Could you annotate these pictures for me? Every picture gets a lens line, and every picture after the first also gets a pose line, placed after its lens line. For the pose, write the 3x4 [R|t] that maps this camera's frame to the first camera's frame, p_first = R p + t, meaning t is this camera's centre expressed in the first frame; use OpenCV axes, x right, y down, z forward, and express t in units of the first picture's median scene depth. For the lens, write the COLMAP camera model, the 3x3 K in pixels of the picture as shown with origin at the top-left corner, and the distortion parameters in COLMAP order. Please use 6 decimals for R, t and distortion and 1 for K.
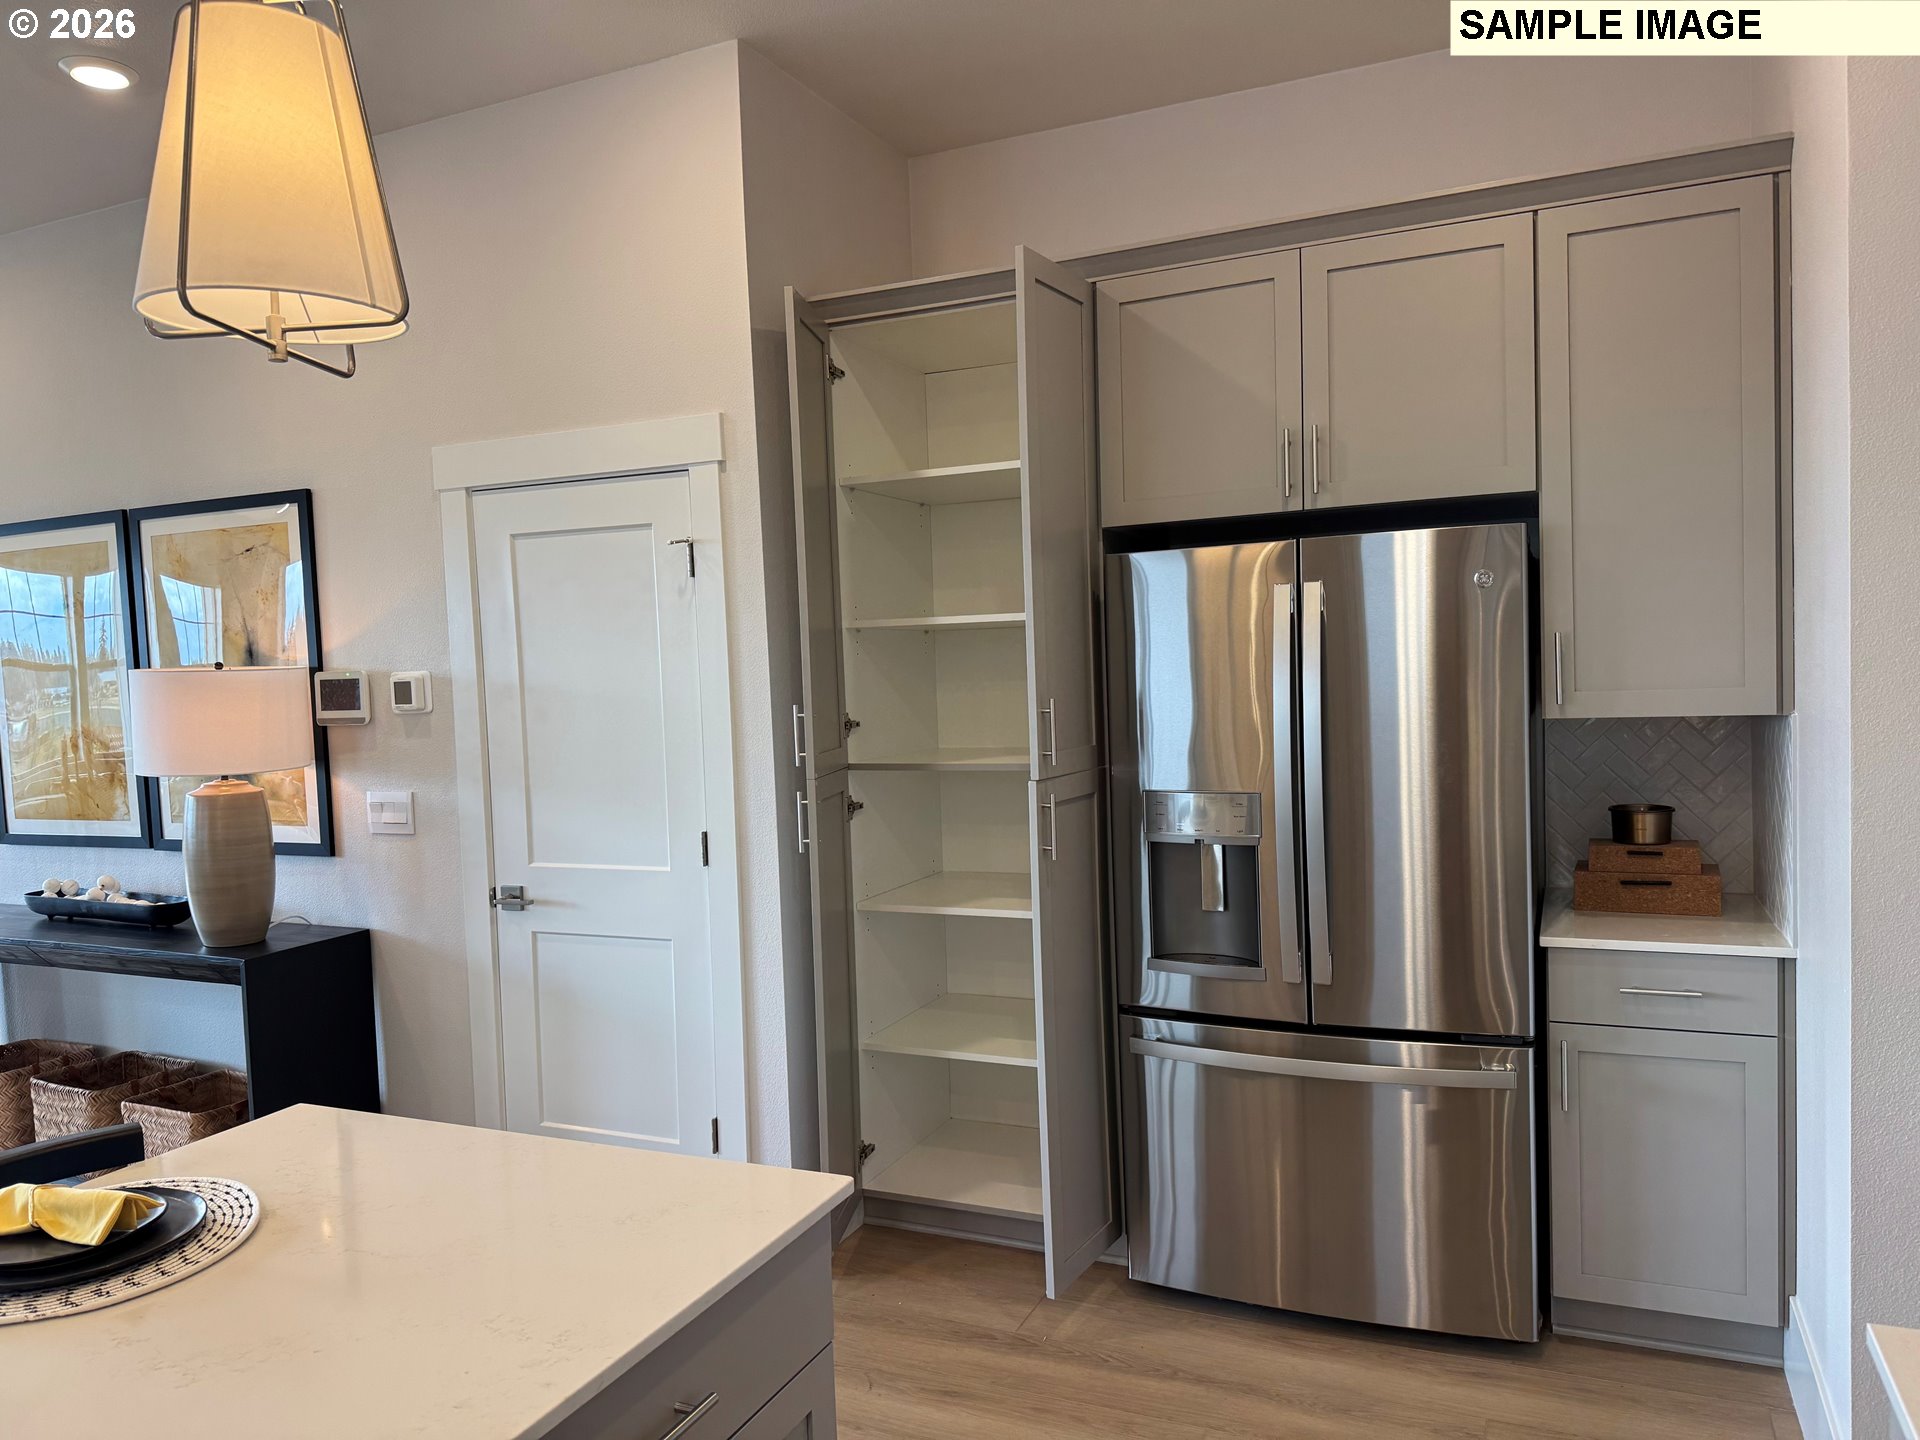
lens RADIAL K [[1344.7, 0, 953.8], [0, 1344.7, 720.4], [0, 0, 1]] dist [0.076492, -0.061377]
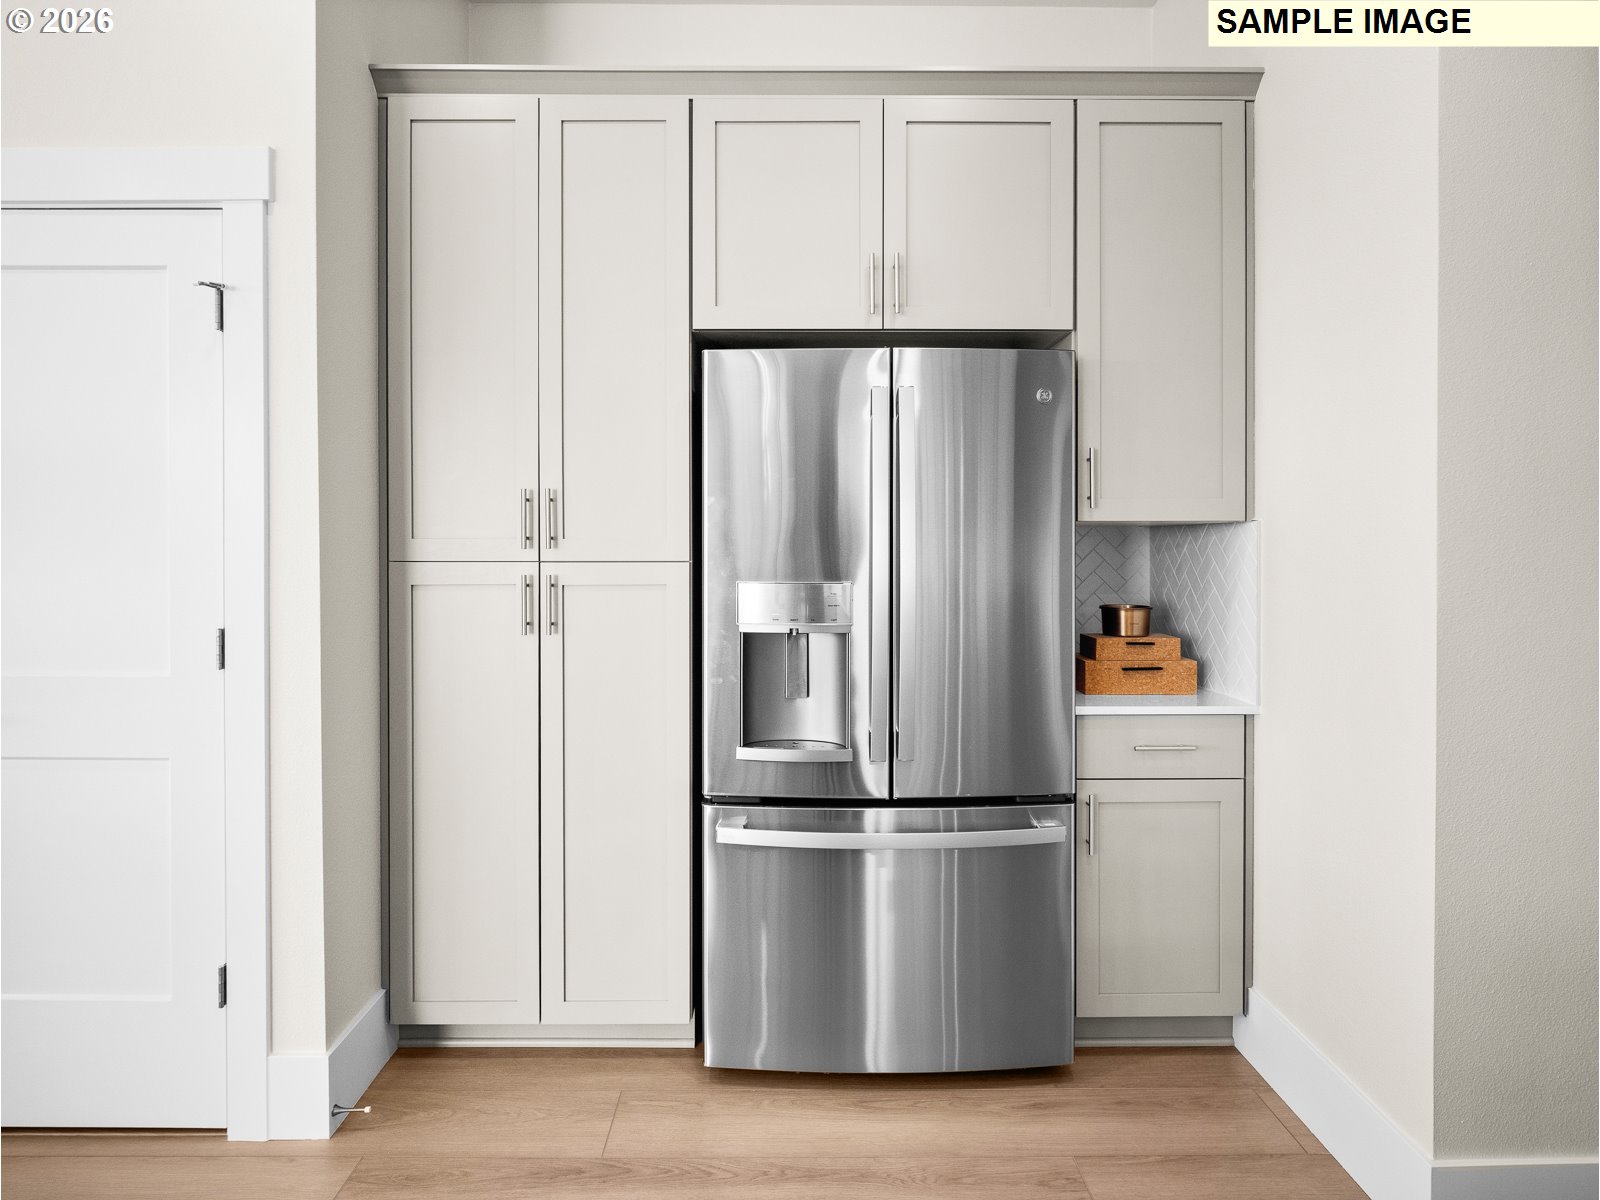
lens RADIAL K [[855.3, 0, 802.1], [0, 855.3, 582.6], [0, 0, 1]] dist [-0.001585, -0.000871]
pose [[0.914895, 0.035845, 0.402097, -0.075113], [-0.019825, 0.998838, -0.043932, 0.082976], [-0.403204, 0.032222, 0.914543, 0.397382]]
